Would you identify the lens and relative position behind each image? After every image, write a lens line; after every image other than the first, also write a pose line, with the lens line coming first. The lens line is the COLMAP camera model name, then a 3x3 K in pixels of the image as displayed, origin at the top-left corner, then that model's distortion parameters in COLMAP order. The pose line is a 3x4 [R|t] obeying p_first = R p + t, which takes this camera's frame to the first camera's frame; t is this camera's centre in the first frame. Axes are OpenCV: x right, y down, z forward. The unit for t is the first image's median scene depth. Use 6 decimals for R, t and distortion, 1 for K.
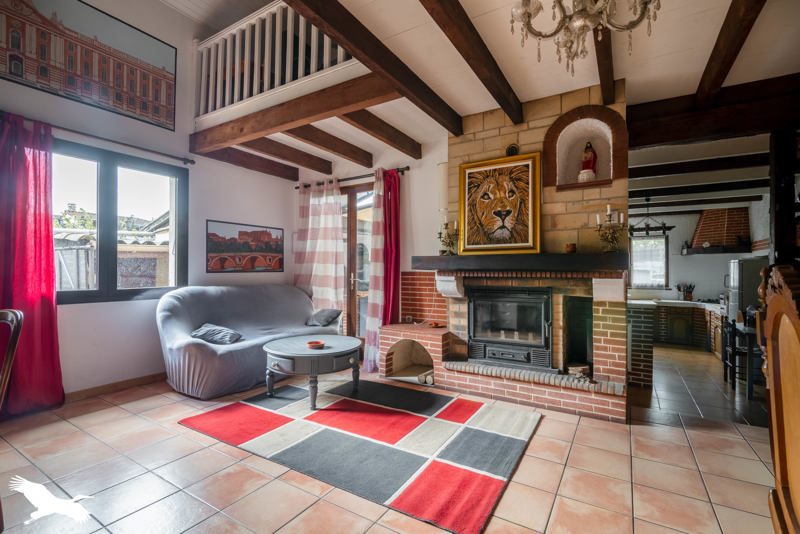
lens RADIAL K [[366.3, 0, 399.0], [0, 366.3, 269.1], [0, 0, 1]] dist [-0.000057, 0.000017]
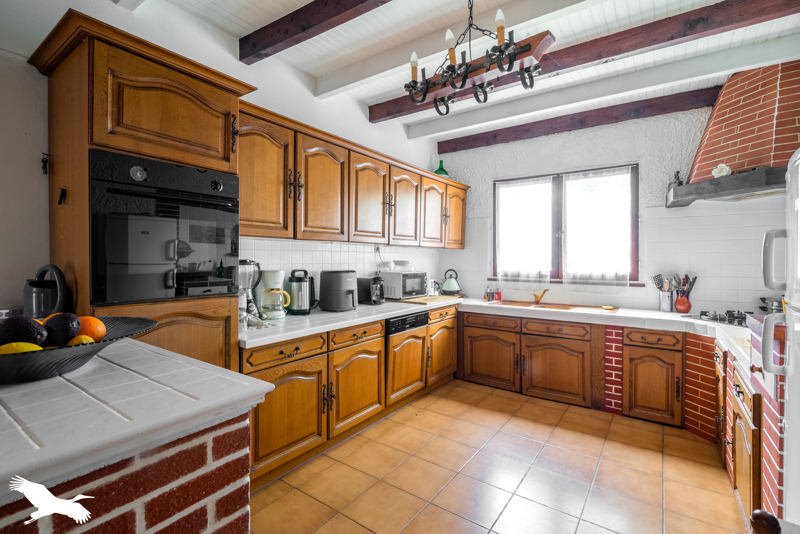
lens RADIAL K [[366.3, 0, 401.0], [0, 366.3, 261.4], [0, 0, 1]] dist [-0.000057, 0.000017]
pose [[0.997267, 0.000067, -0.073876, 0.495665], [0.000882, 0.999917, 0.012815, 0.020587], [0.073871, -0.012845, 0.997185, 0.550538]]
